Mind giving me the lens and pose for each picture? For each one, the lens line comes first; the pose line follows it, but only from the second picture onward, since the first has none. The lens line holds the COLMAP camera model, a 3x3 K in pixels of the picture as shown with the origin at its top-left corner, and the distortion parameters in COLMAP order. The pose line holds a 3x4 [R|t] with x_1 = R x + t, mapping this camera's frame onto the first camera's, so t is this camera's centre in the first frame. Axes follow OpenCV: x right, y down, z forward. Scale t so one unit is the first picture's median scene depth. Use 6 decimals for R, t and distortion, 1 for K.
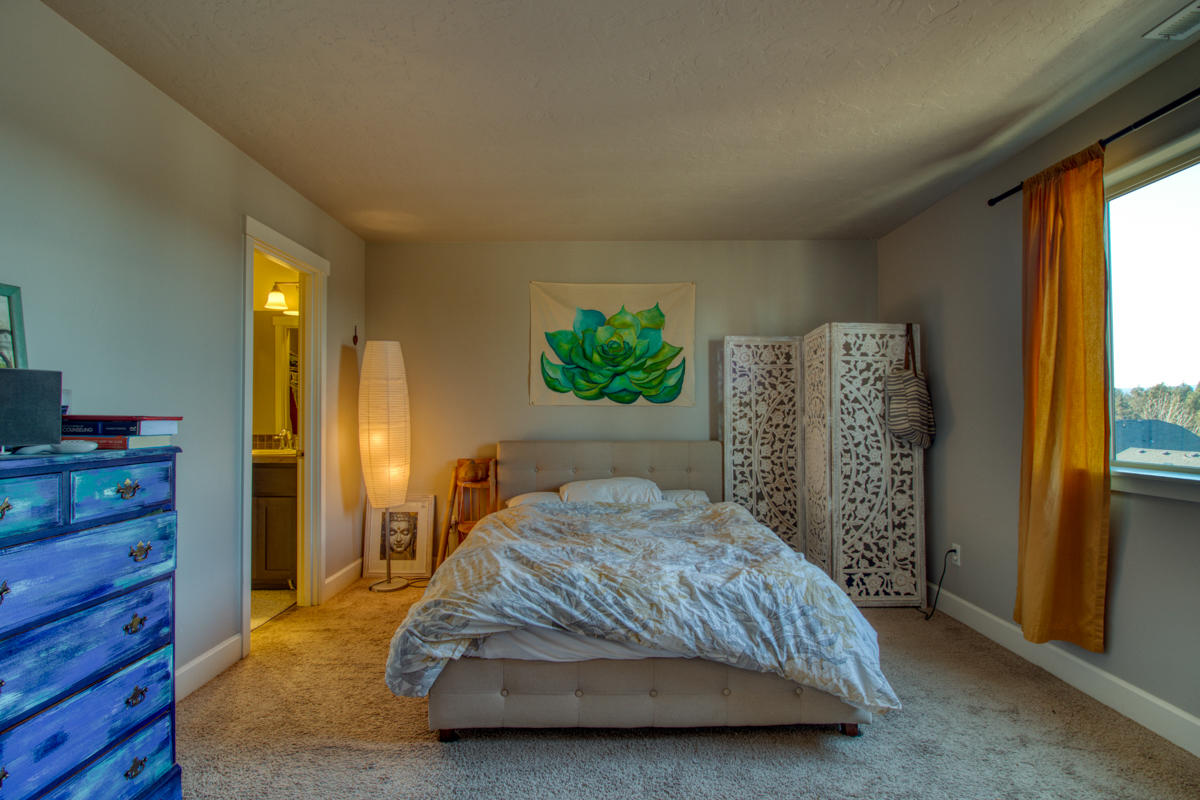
lens RADIAL K [[568.9, 0, 598.3], [0, 568.9, 403.2], [0, 0, 1]] dist [-0.000553, -0.011788]
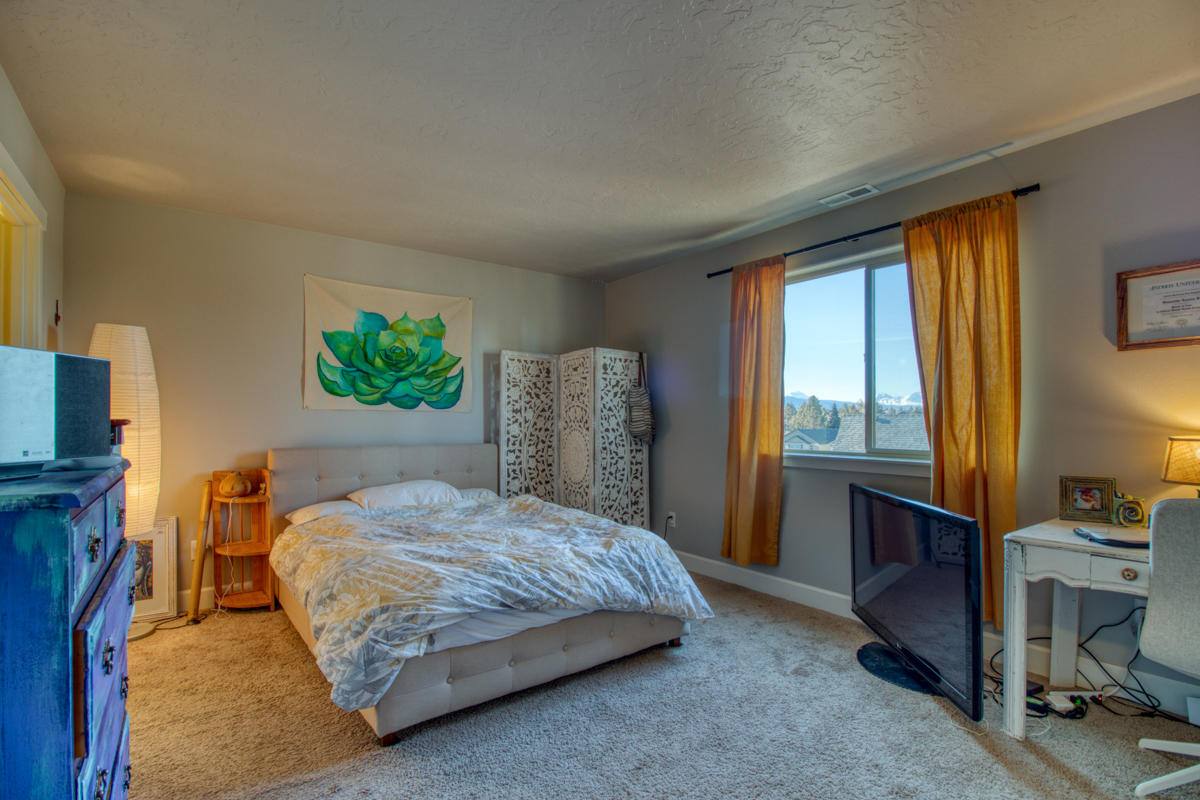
lens RADIAL K [[568.9, 0, 563.7], [0, 568.9, 416.8], [0, 0, 1]] dist [-0.000553, -0.011788]
pose [[0.813864, 0.005389, 0.581031, -0.413763], [-0.013375, 0.999866, 0.009461, 0.002074], [-0.580902, -0.015471, 0.813827, 0.011409]]
